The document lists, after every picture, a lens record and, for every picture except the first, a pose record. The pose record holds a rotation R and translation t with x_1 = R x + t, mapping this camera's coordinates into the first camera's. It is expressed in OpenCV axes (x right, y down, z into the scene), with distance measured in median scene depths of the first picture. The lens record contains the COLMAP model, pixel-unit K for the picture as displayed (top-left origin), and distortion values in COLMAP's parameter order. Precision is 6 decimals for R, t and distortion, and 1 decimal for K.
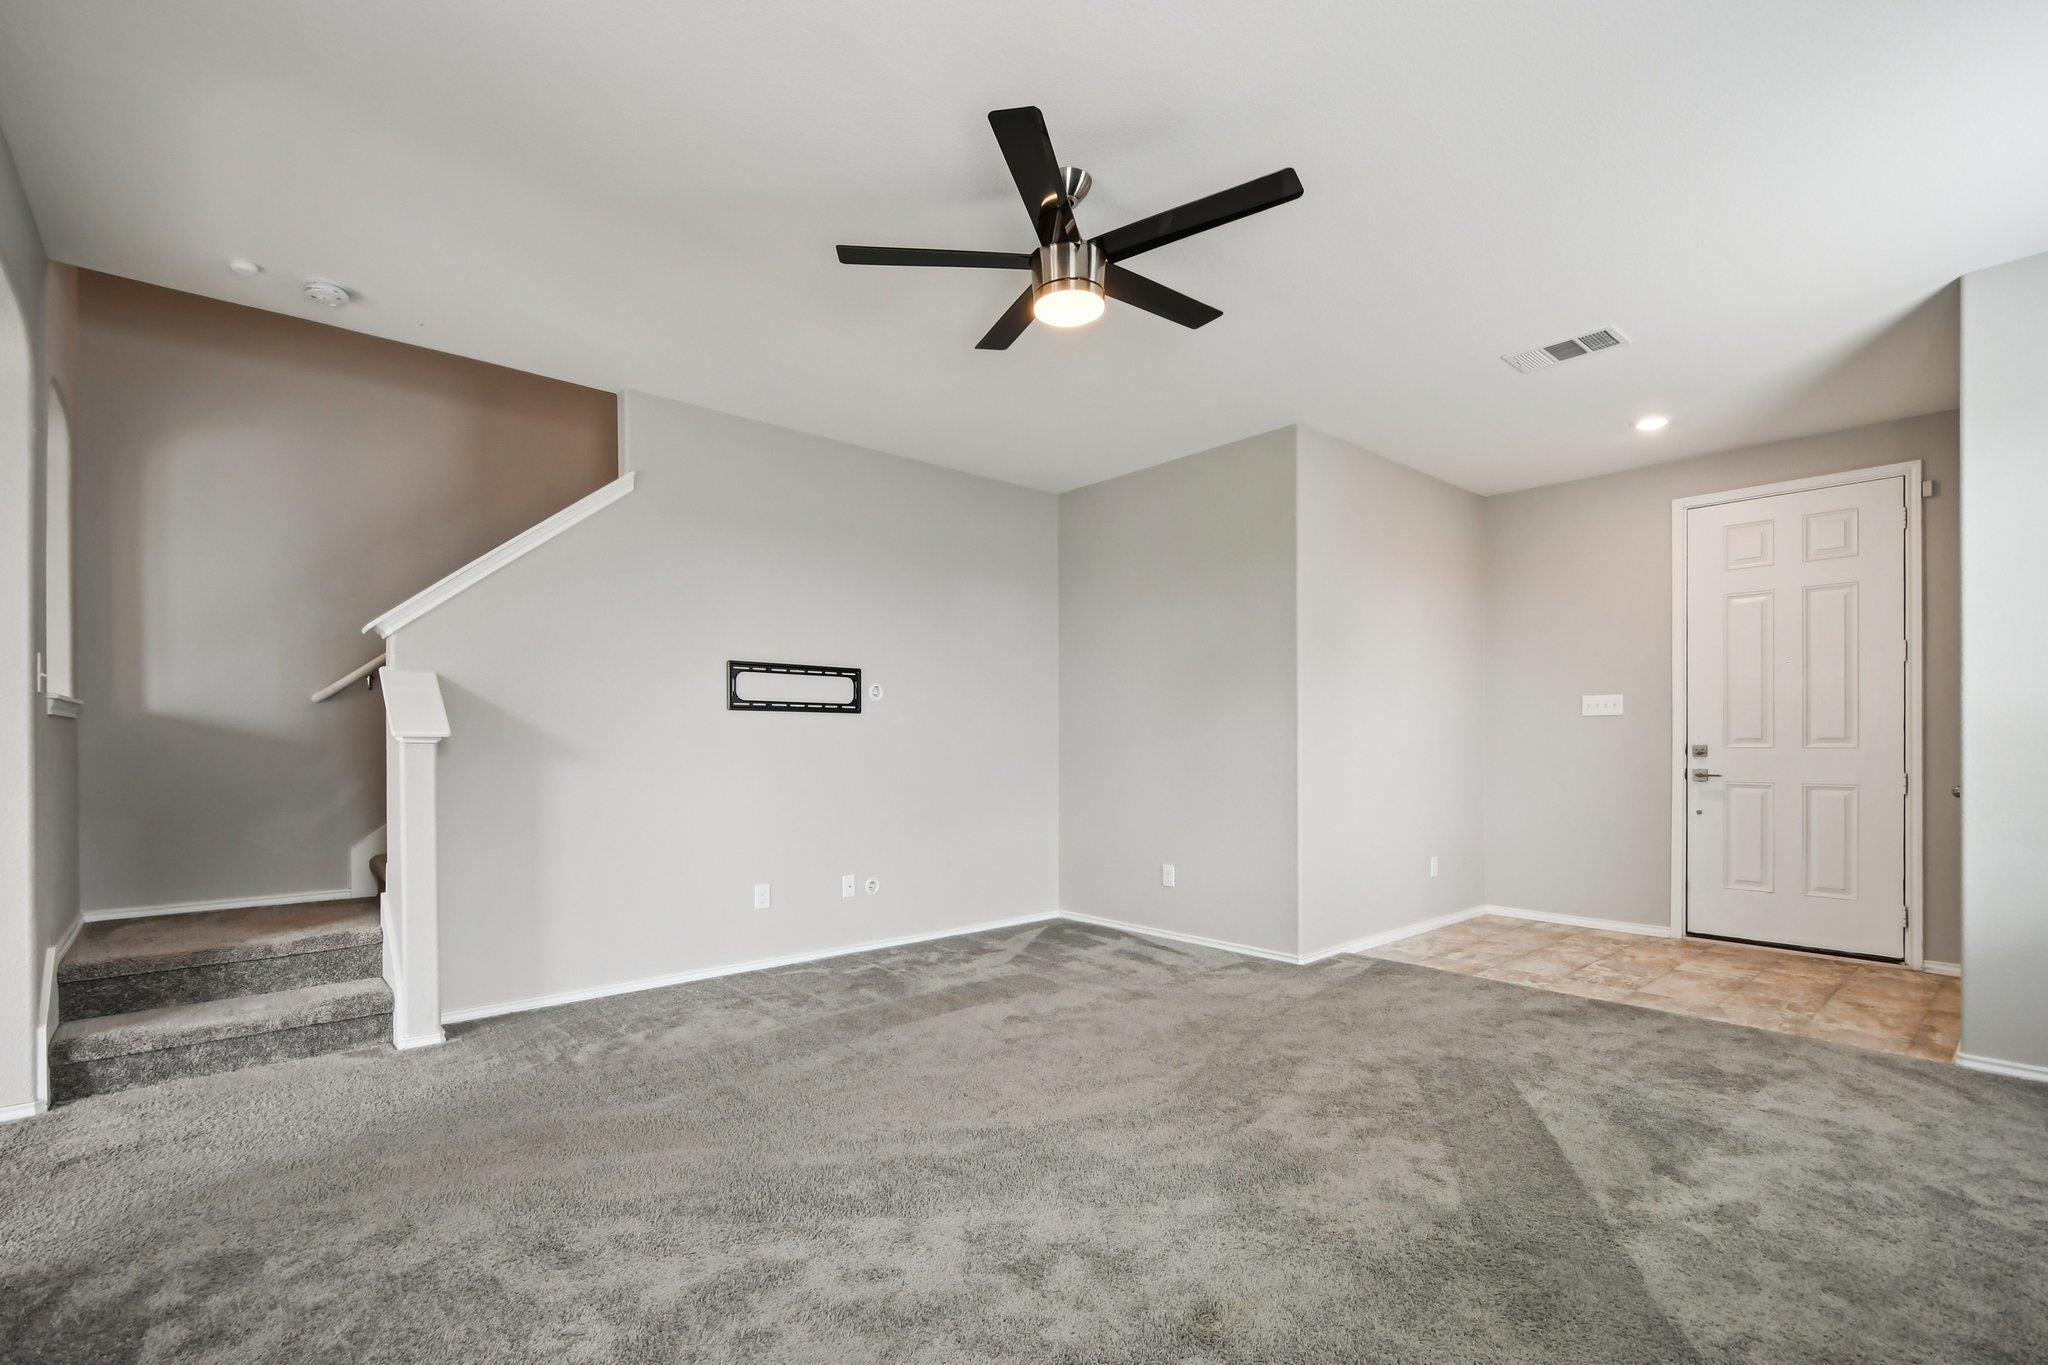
lens RADIAL K [[923.1, 0, 1025.7], [0, 923.1, 740.1], [0, 0, 1]] dist [-0.001151, -0.002766]
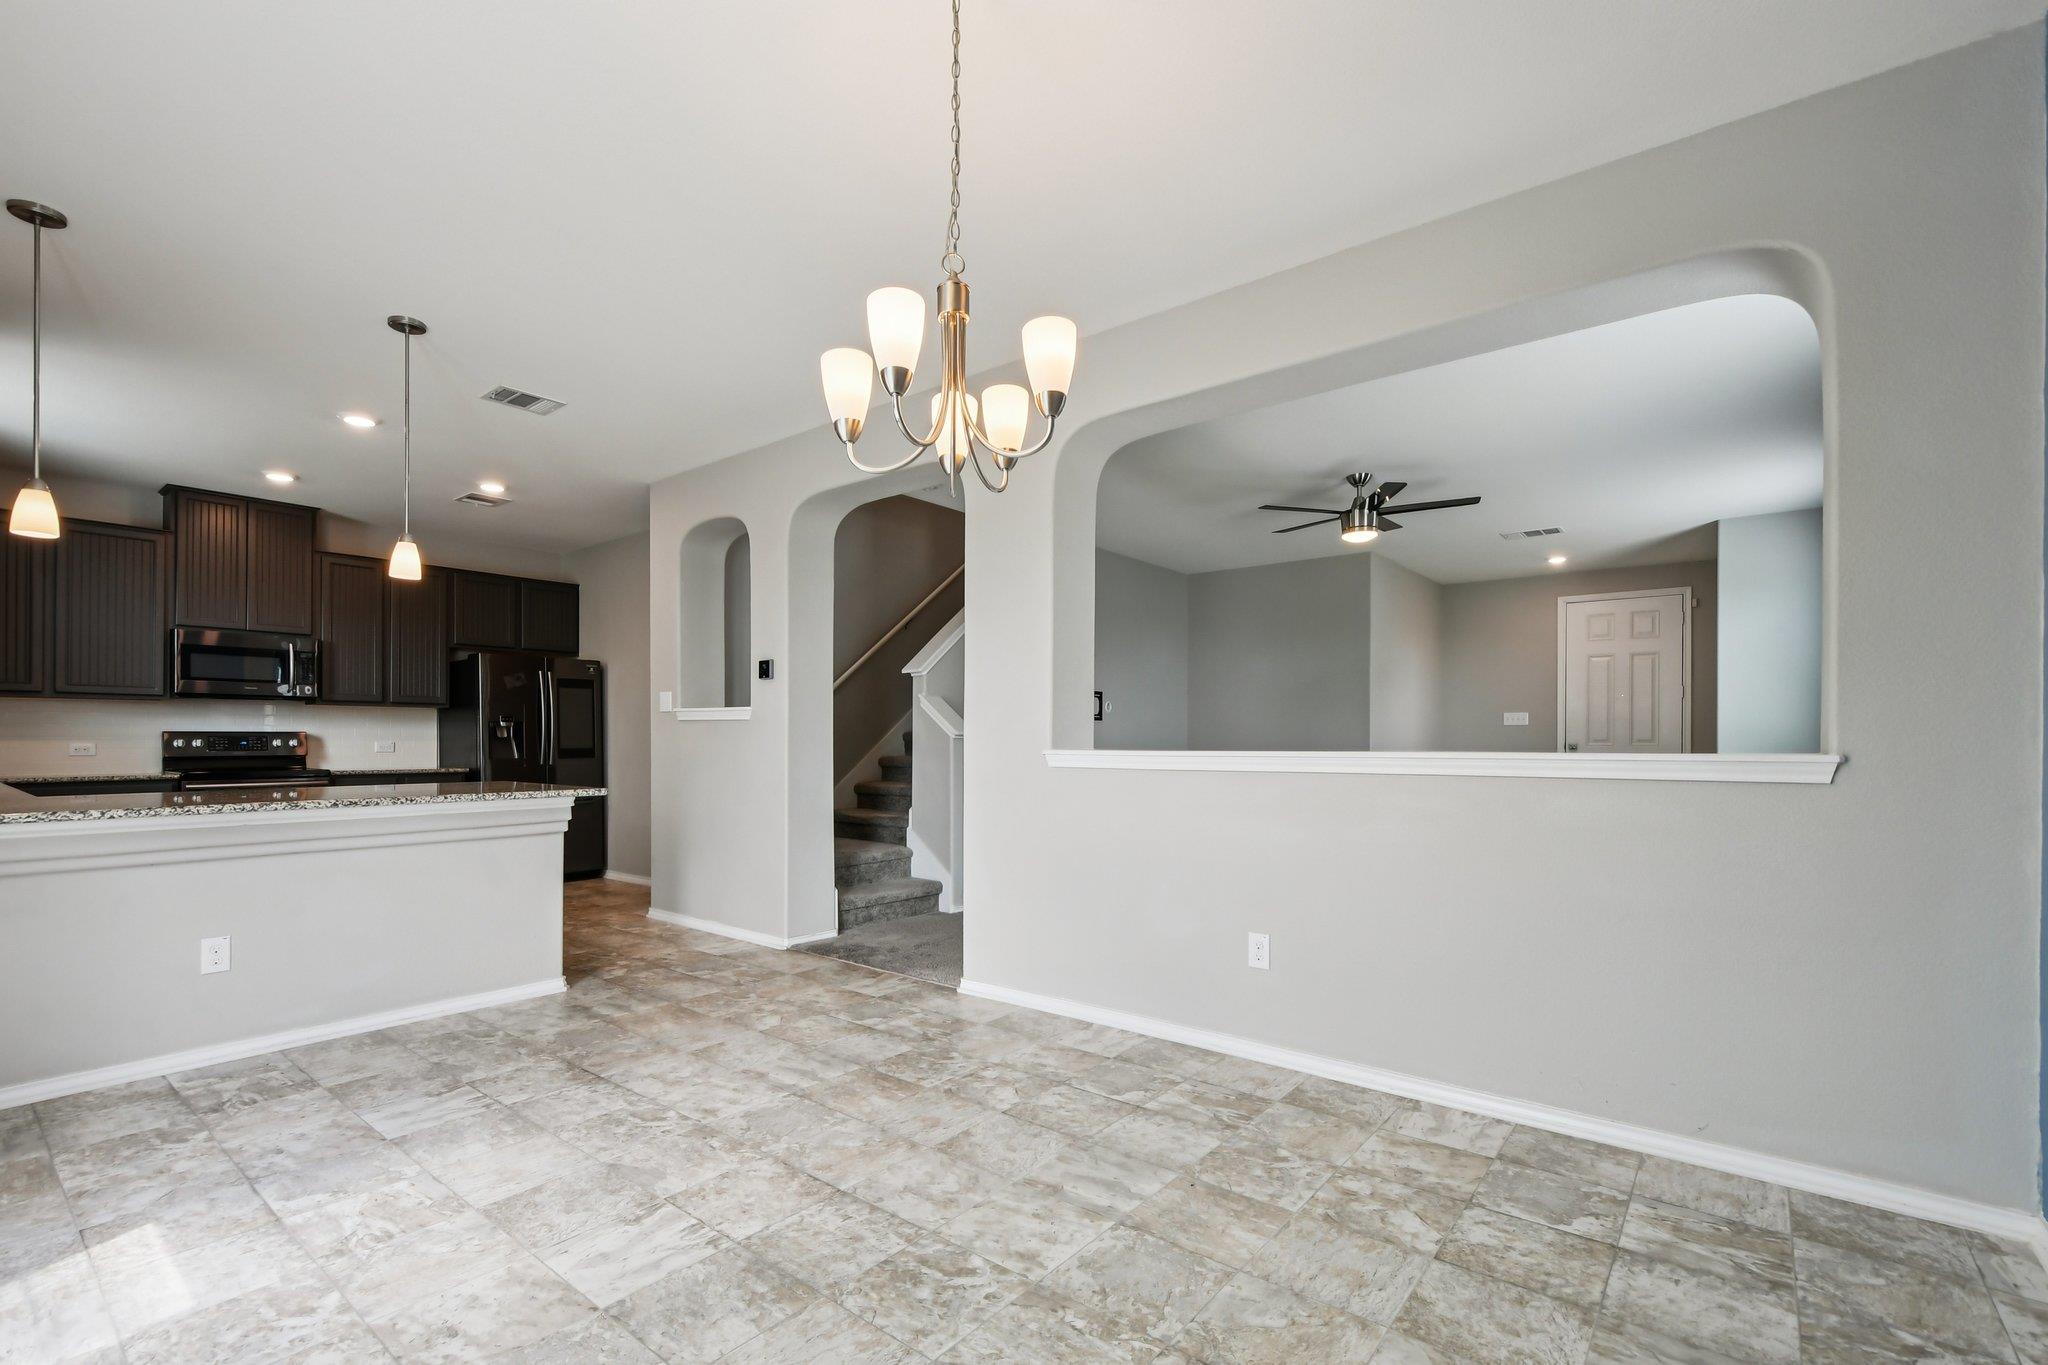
lens RADIAL K [[928.4, 0, 1025.0], [0, 928.4, 739.0], [0, 0, 1]] dist [-0.000144, -0.000493]
pose [[0.984569, 0.006264, 0.174885, -1.054643], [-0.006203, 0.999980, -0.000897, 0.005330], [-0.174887, -0.000202, 0.984588, -0.944287]]
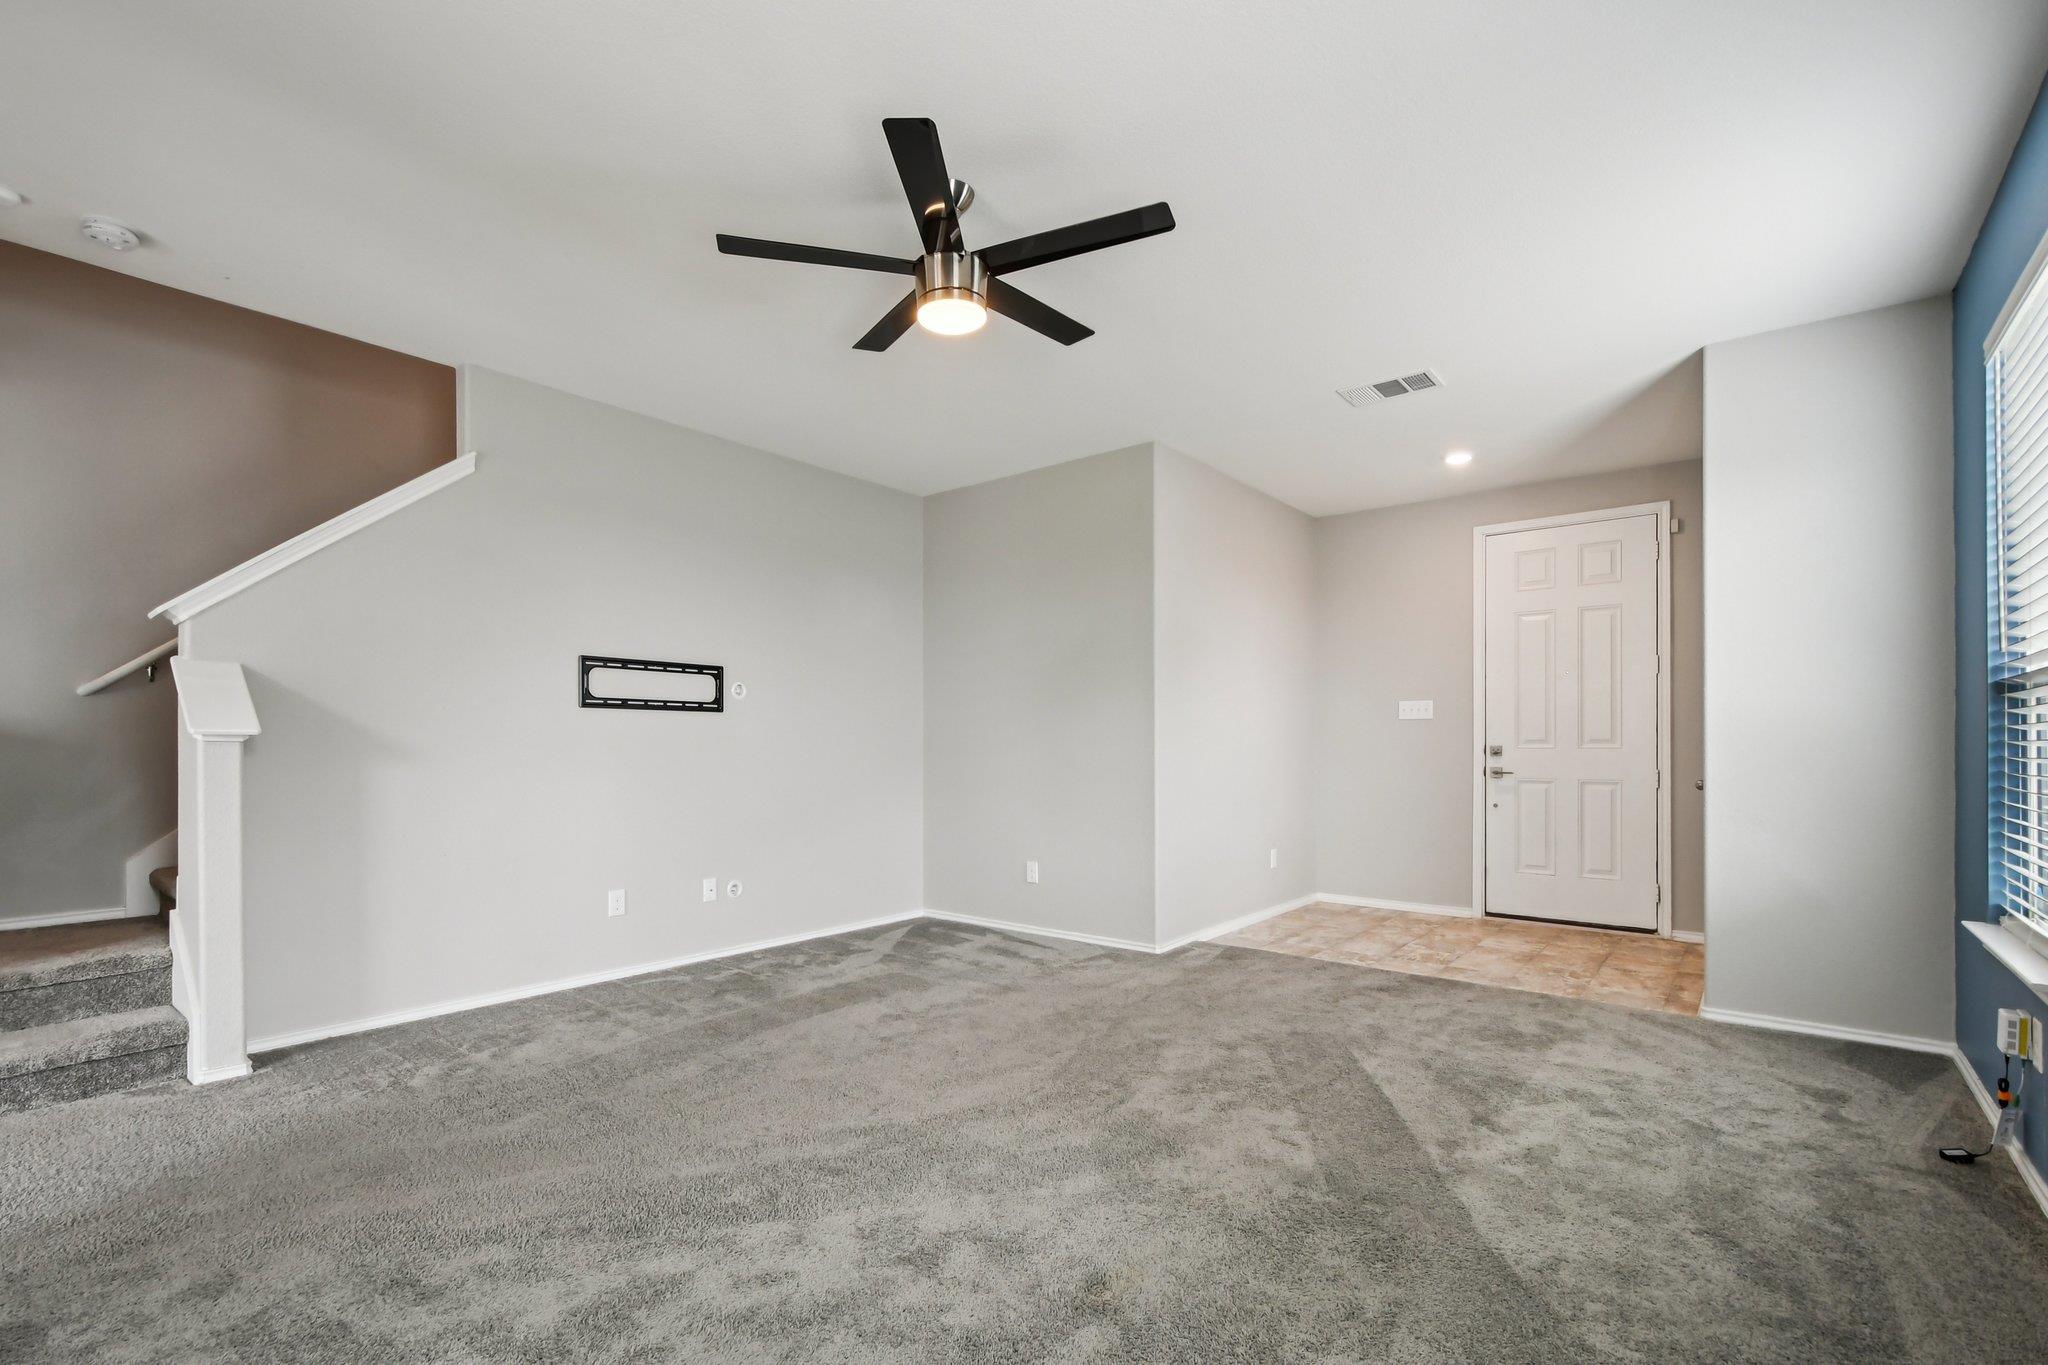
lens RADIAL K [[915.6, 0, 1029.0], [0, 915.6, 737.3], [0, 0, 1]] dist [-0.000090, -0.003135]
pose [[0.985694, 0.002009, 0.168533, -0.037716], [-0.001241, 0.999988, -0.004659, 0.002350], [-0.168541, 0.004383, 0.985685, -0.011194]]
